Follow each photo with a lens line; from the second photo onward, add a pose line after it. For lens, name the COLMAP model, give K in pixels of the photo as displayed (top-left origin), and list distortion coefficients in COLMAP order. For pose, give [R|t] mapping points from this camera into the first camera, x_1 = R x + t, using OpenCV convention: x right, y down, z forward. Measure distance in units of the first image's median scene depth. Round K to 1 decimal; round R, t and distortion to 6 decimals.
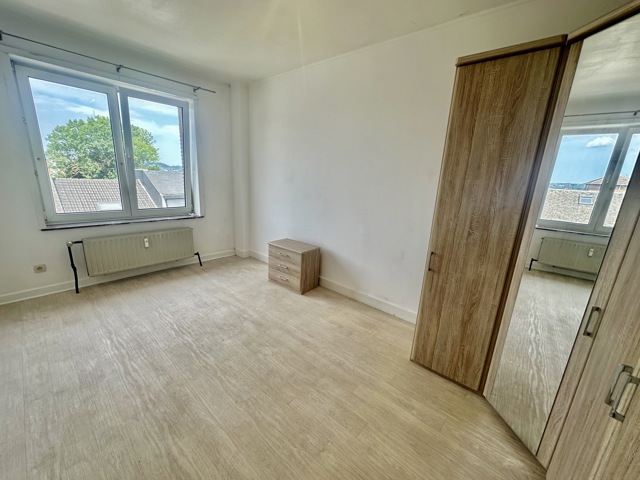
lens RADIAL K [[256.2, 0, 319.3], [0, 256.2, 239.1], [0, 0, 1]] dist [-0.000072, 0.000814]
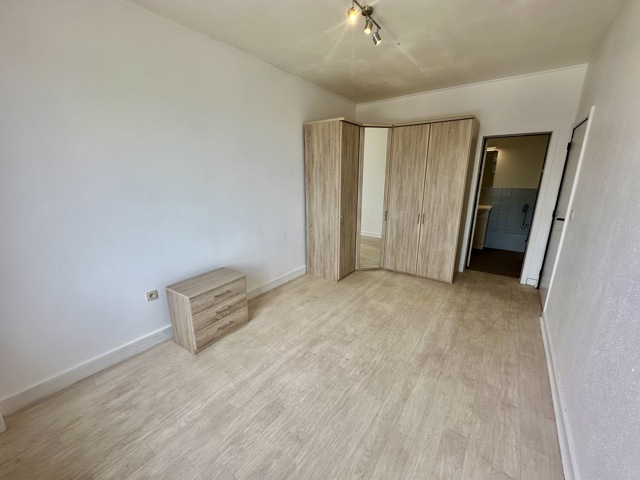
lens RADIAL K [[256.2, 0, 318.7], [0, 256.2, 242.6], [0, 0, 1]] dist [-0.000072, 0.000814]
pose [[-0.082987, -0.307771, 0.947835, -1.090048], [0.237126, 0.917699, 0.318747, -0.321214], [-0.967928, 0.251208, -0.003176, 0.957604]]
